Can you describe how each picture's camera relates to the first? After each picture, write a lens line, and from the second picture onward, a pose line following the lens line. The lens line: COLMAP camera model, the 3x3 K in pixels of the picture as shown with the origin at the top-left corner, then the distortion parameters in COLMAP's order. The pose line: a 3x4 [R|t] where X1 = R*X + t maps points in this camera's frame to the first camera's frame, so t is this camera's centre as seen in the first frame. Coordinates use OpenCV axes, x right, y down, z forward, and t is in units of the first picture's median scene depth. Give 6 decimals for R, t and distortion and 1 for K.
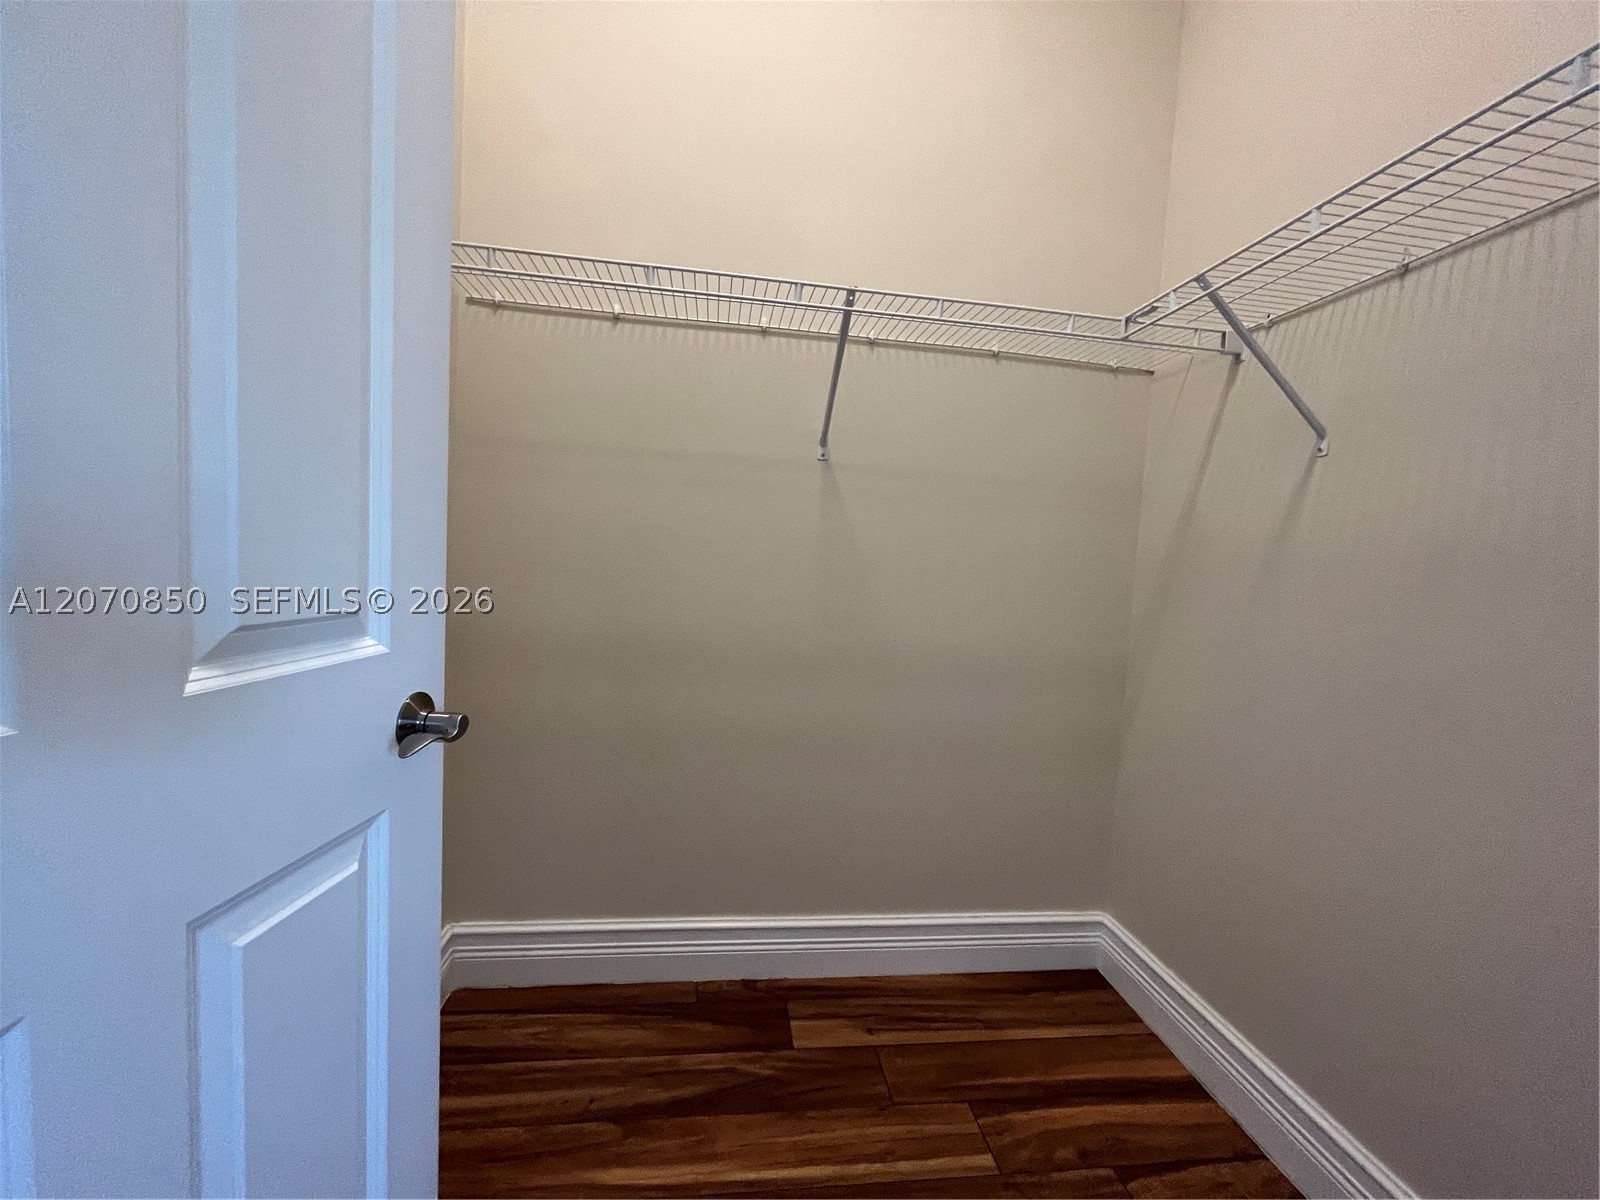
lens RADIAL K [[650.0, 0, 784.8], [0, 650.0, 573.4], [0, 0, 1]] dist [0.034618, 0.000296]
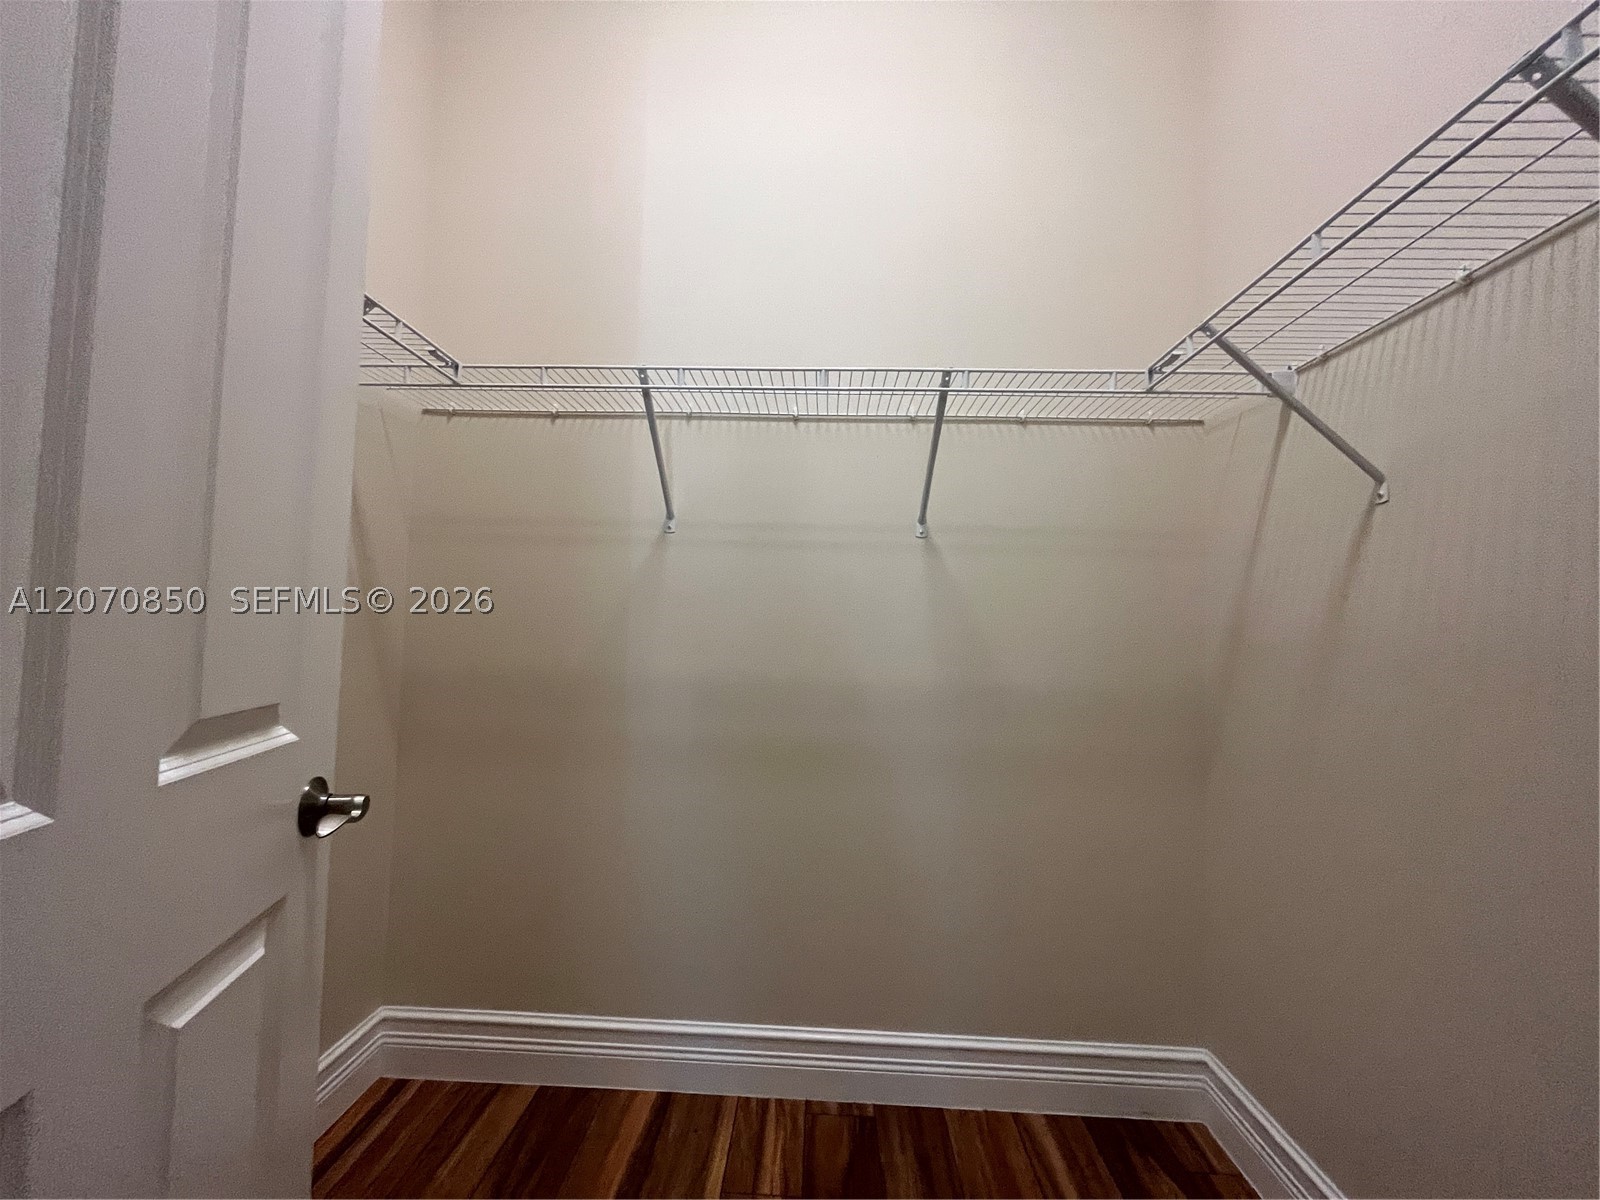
lens RADIAL K [[650.0, 0, 800.5], [0, 650.0, 597.1], [0, 0, 1]] dist [0.034618, 0.000296]
pose [[0.985643, -0.040311, -0.163961, 0.139794], [0.025124, 0.995287, -0.093665, 0.004777], [0.166964, 0.088201, 0.982010, 0.026981]]
